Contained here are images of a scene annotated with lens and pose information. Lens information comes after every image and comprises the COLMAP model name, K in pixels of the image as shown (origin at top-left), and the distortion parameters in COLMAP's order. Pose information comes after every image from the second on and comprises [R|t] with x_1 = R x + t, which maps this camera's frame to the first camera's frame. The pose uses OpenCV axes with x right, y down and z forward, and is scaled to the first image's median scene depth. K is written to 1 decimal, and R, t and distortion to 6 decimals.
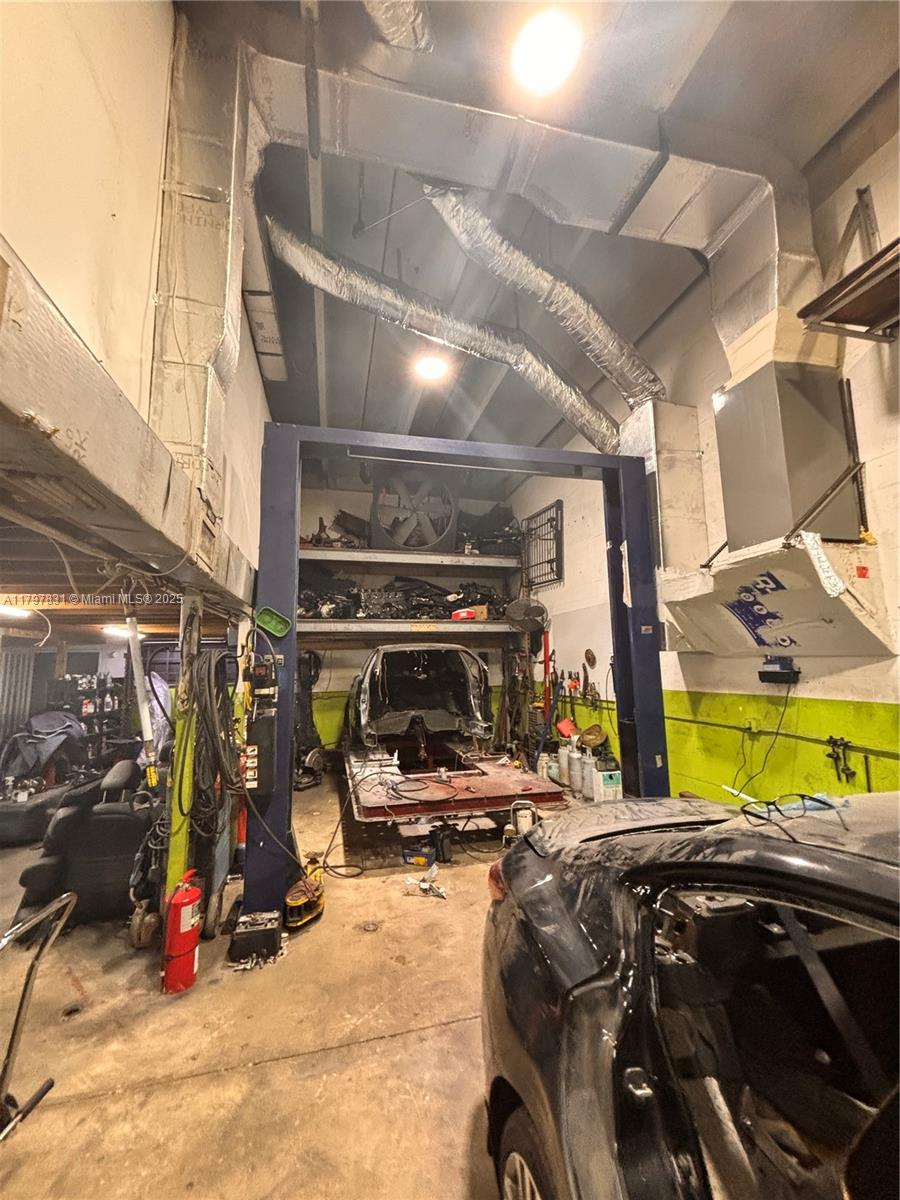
lens RADIAL K [[483.0, 0, 452.4], [0, 483.0, 597.6], [0, 0, 1]] dist [0.001255, -0.000345]
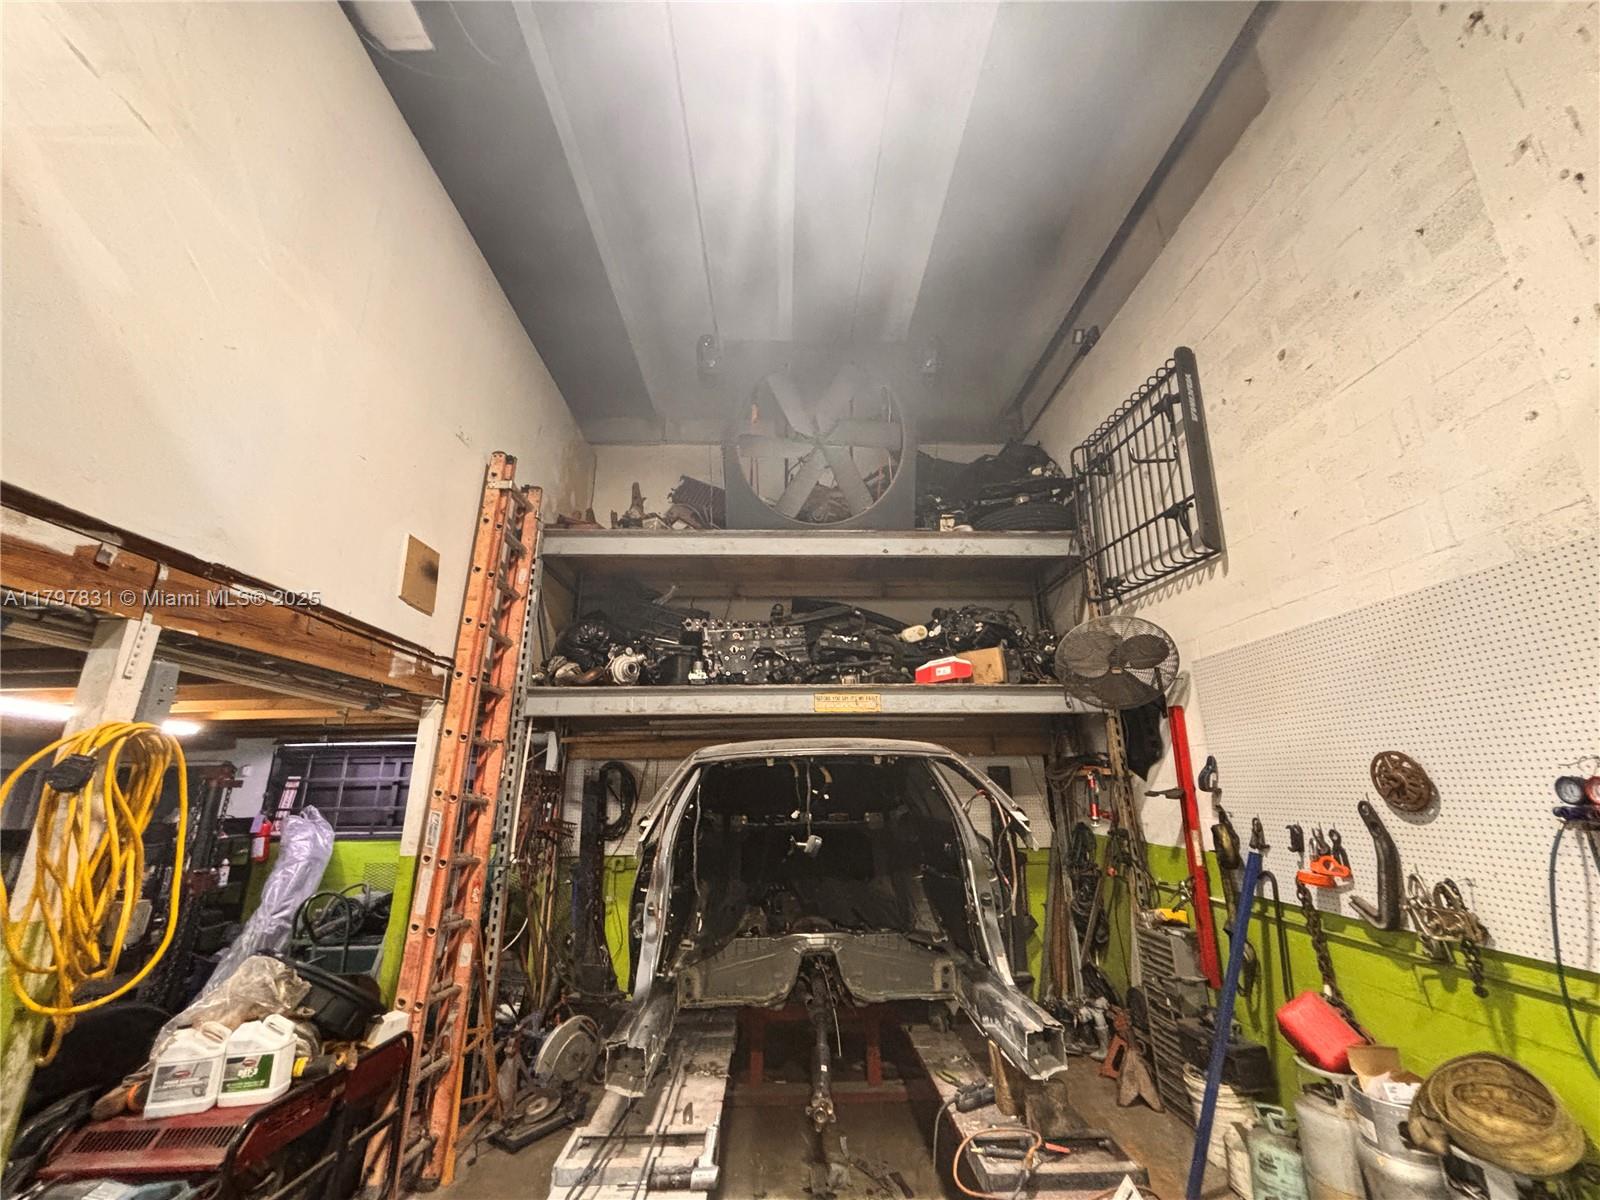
lens RADIAL K [[644.0, 0, 800.1], [0, 644.0, 600.8], [0, 0, 1]] dist [0.001255, -0.000345]
pose [[0.976663, -0.053733, -0.207949, 0.037626], [0.023685, 0.989240, -0.144373, 0.095101], [0.213469, 0.136079, 0.967426, 0.791930]]
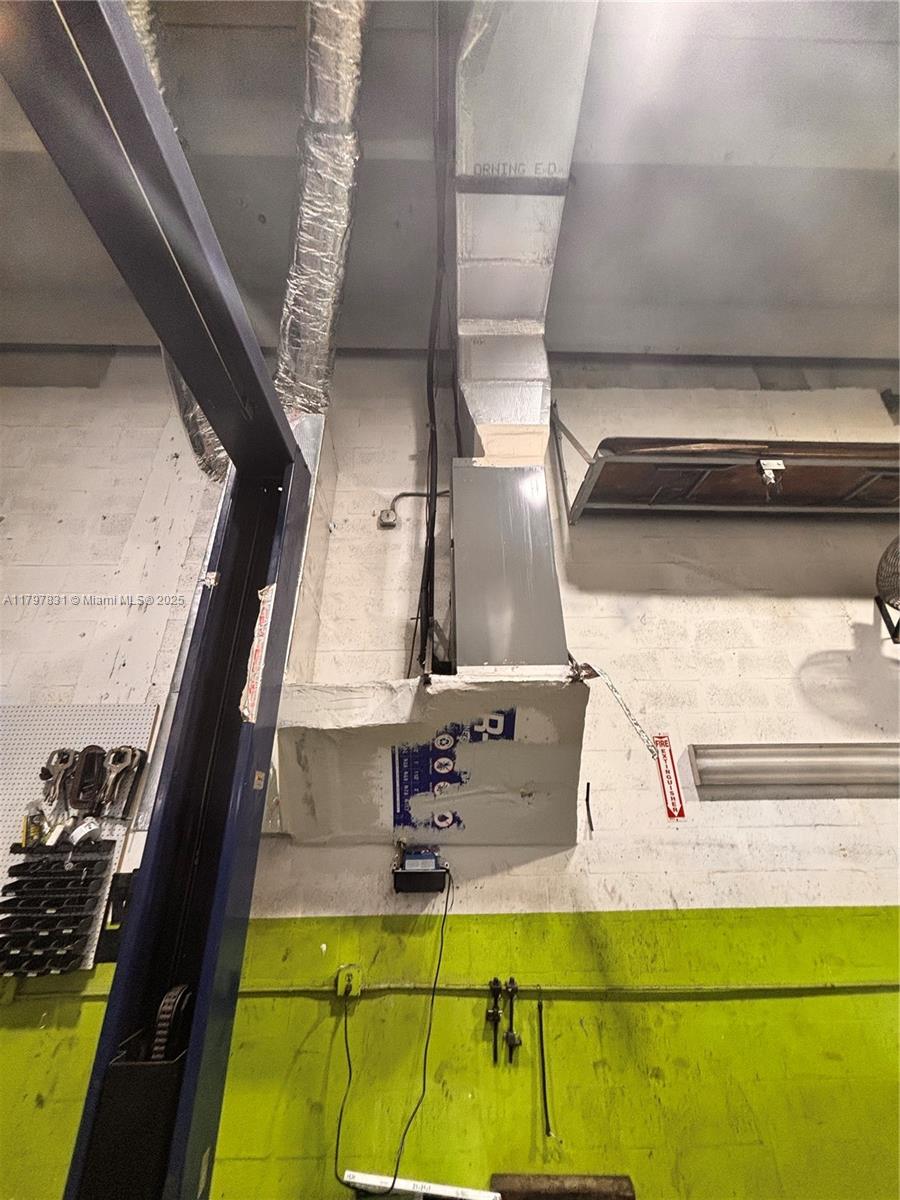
lens RADIAL K [[483.0, 0, 454.7], [0, 483.0, 597.9], [0, 0, 1]] dist [0.001255, -0.000345]
pose [[0.231412, 0.431098, 0.872125, -0.022816], [-0.124376, 0.902213, -0.412969, 0.071458], [-0.964872, -0.012905, 0.262401, 0.660893]]
